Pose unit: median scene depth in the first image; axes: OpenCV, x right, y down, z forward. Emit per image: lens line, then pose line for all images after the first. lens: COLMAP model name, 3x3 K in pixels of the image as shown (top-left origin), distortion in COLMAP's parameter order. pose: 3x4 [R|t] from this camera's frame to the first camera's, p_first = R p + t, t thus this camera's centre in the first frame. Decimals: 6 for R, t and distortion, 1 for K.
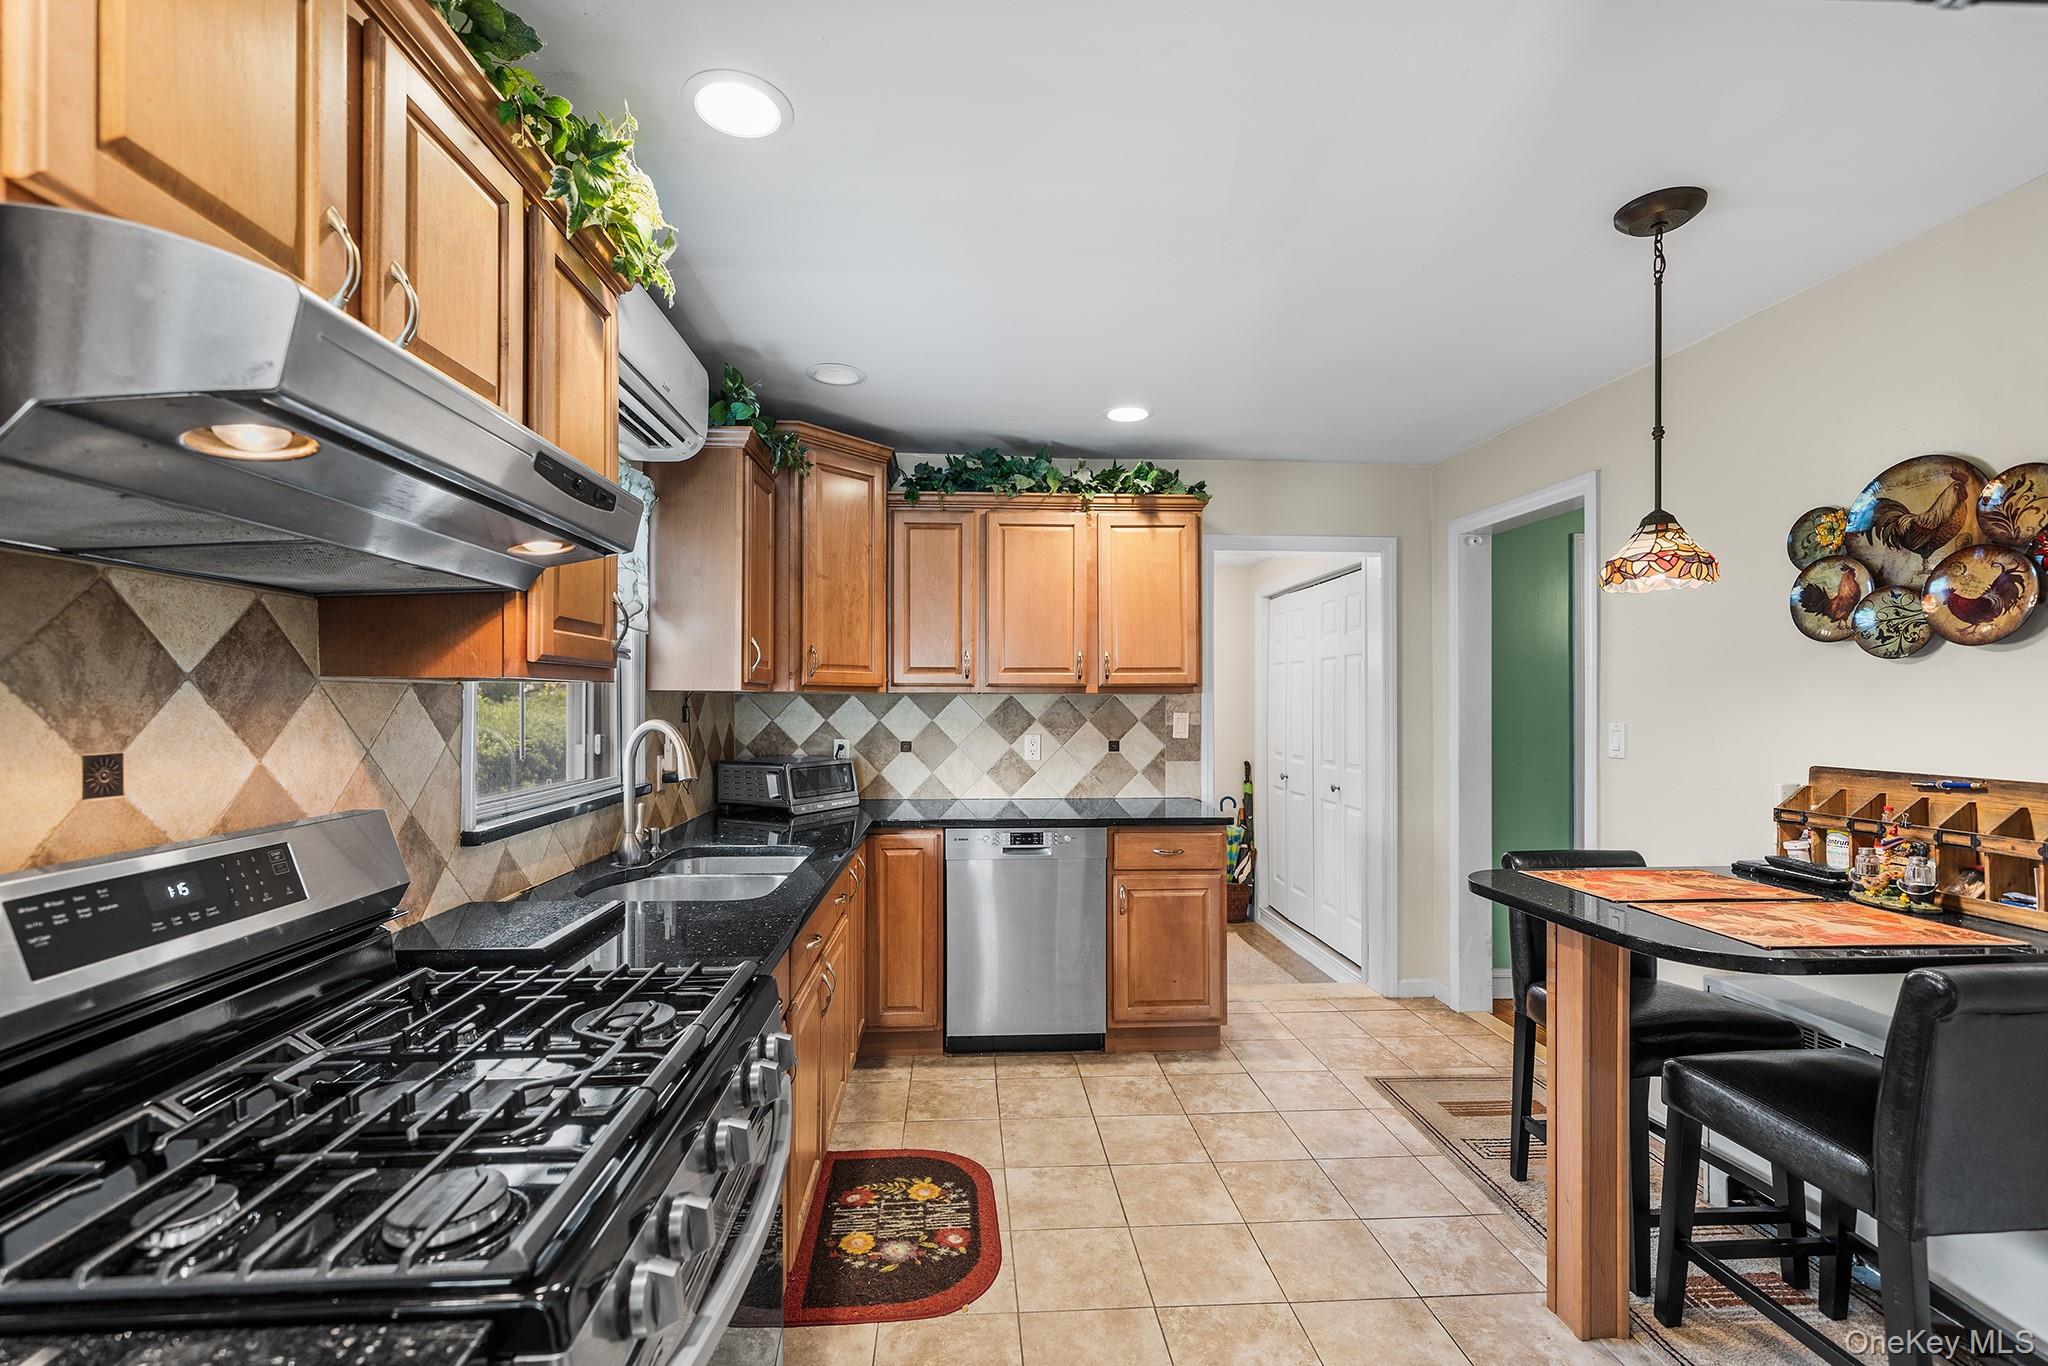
lens RADIAL K [[892.0, 0, 1014.9], [0, 892.0, 701.2], [0, 0, 1]] dist [0.000082, -0.000053]
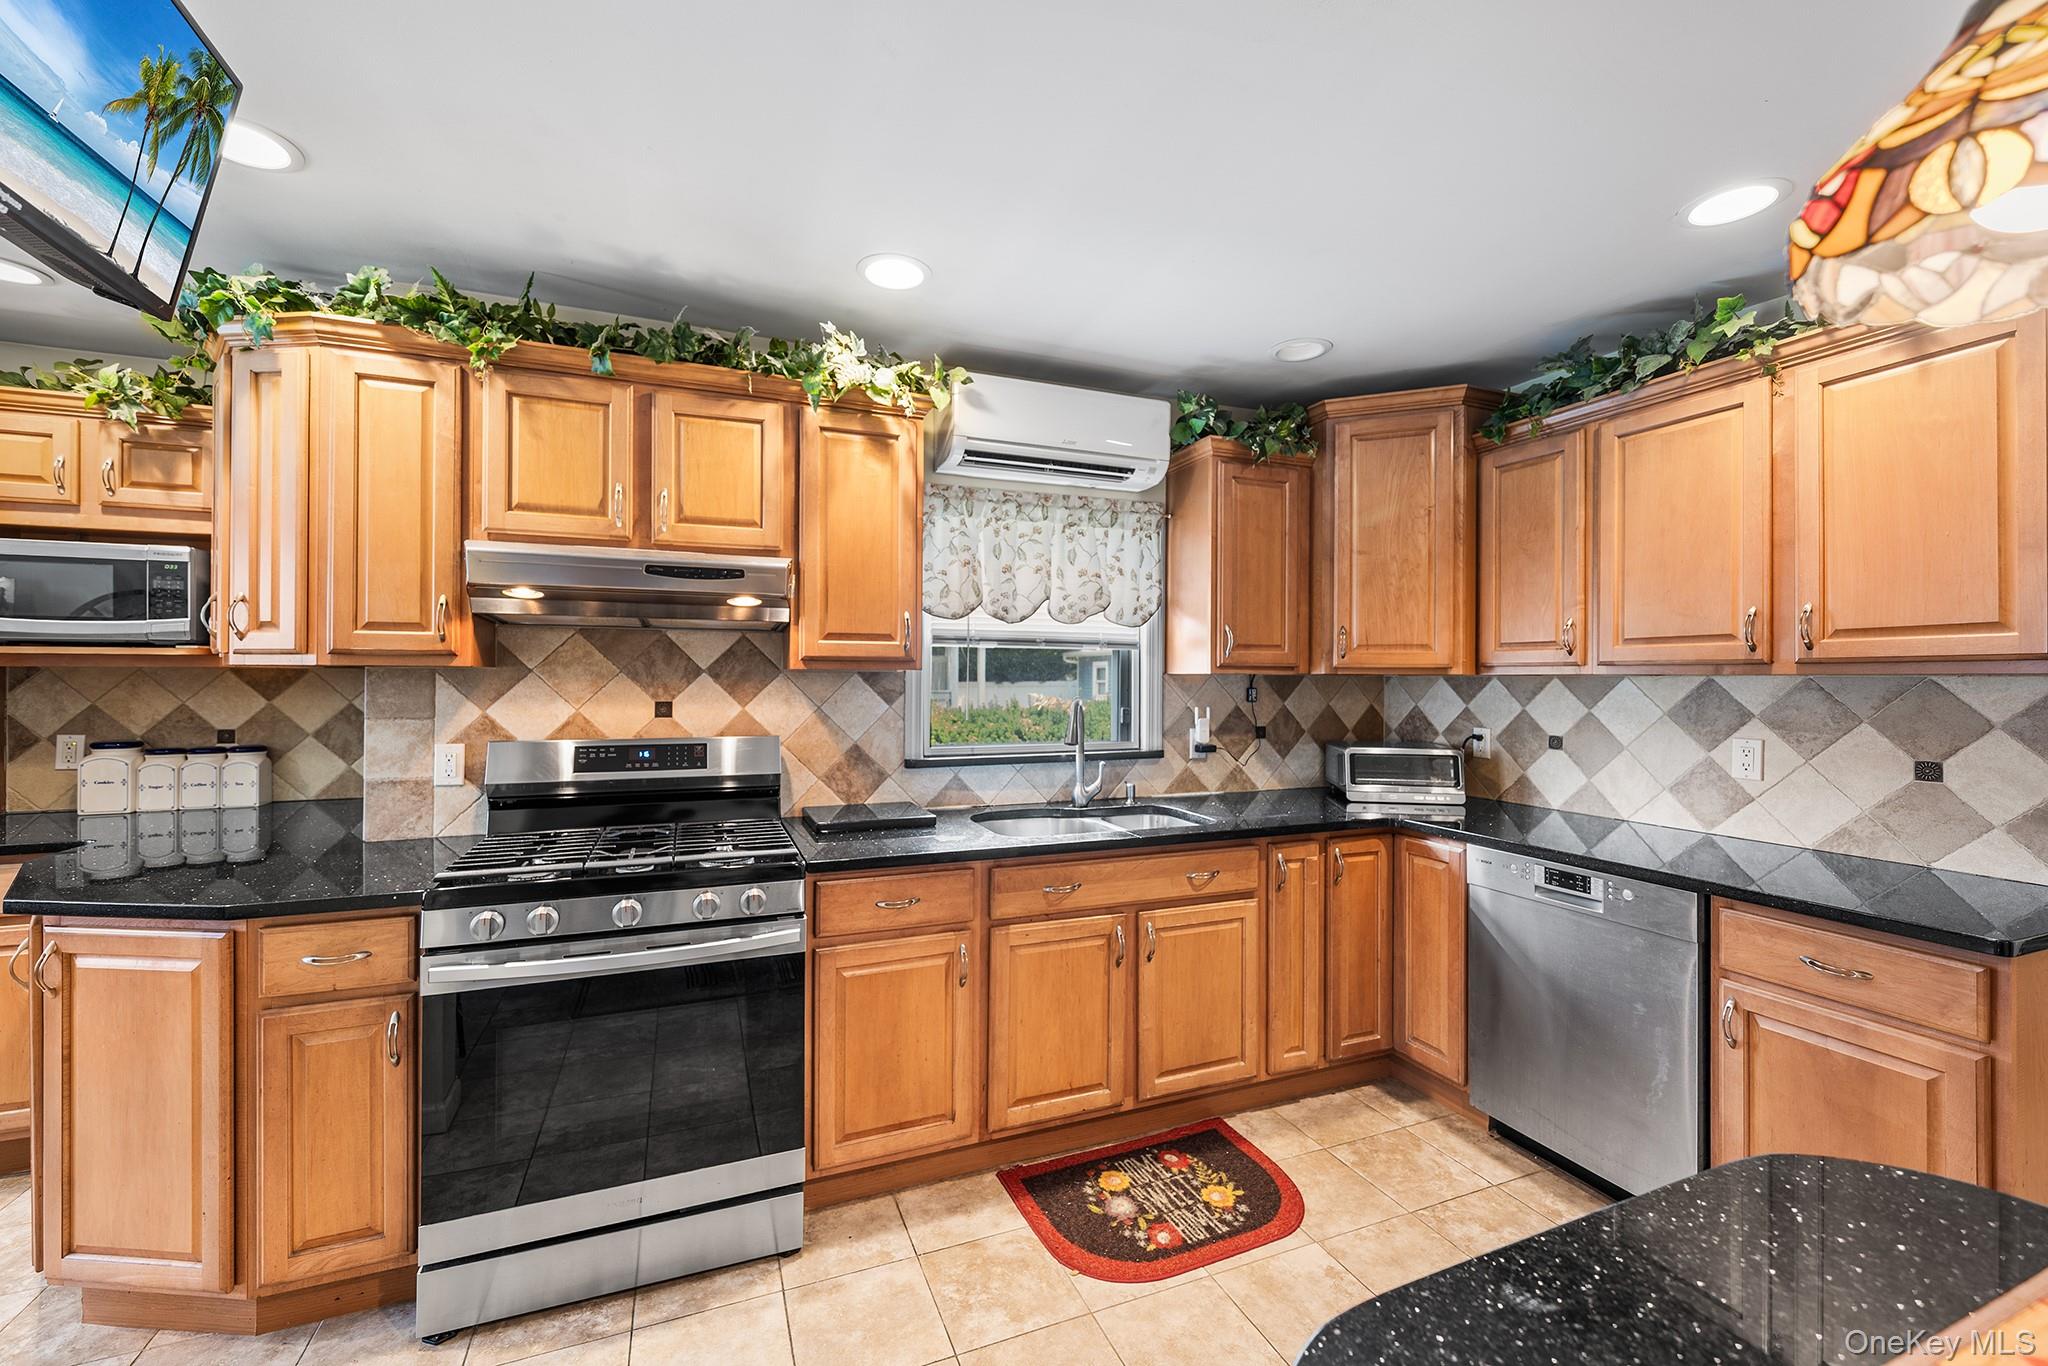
lens RADIAL K [[820.8, 0, 1018.3], [0, 820.8, 672.7], [0, 0, 1]] dist [-0.002176, 0.000123]
pose [[0.314162, -0.005413, -0.949354, 0.447427], [-0.005191, 0.999959, -0.007420, -0.003364], [0.949355, 0.007259, 0.314121, 0.343811]]
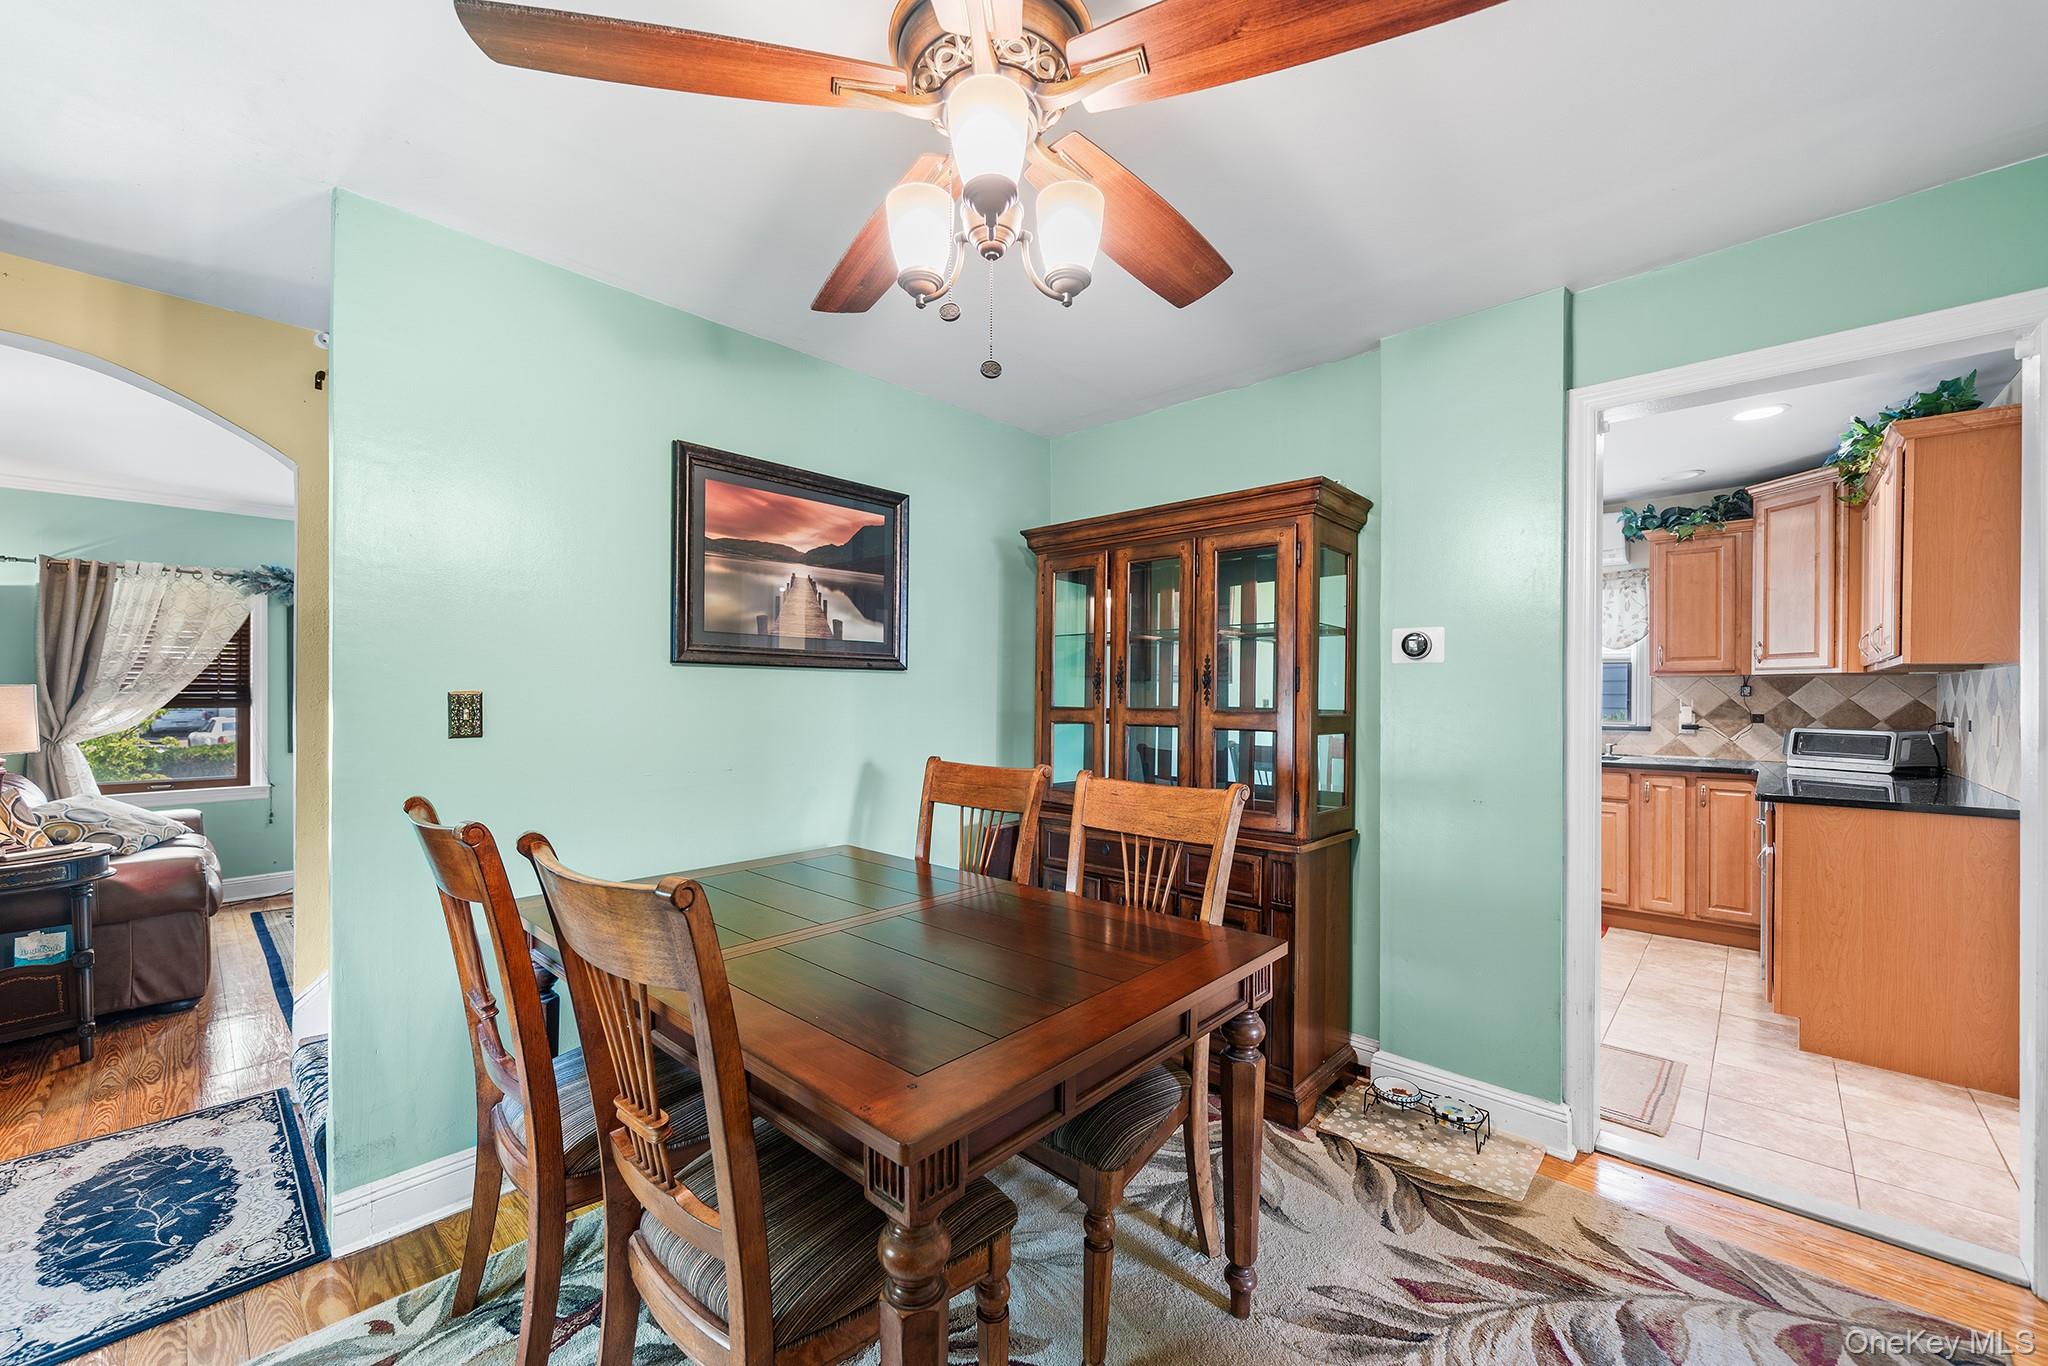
lens RADIAL K [[802.6, 0, 1000.9], [0, 802.6, 696.0], [0, 0, 1]] dist [-0.002565, -0.000007]
pose [[-0.736236, -0.000327, -0.676724, 1.330489], [-0.003632, 0.999987, 0.003468, 0.020187], [0.676715, 0.005011, -0.736228, 0.993156]]
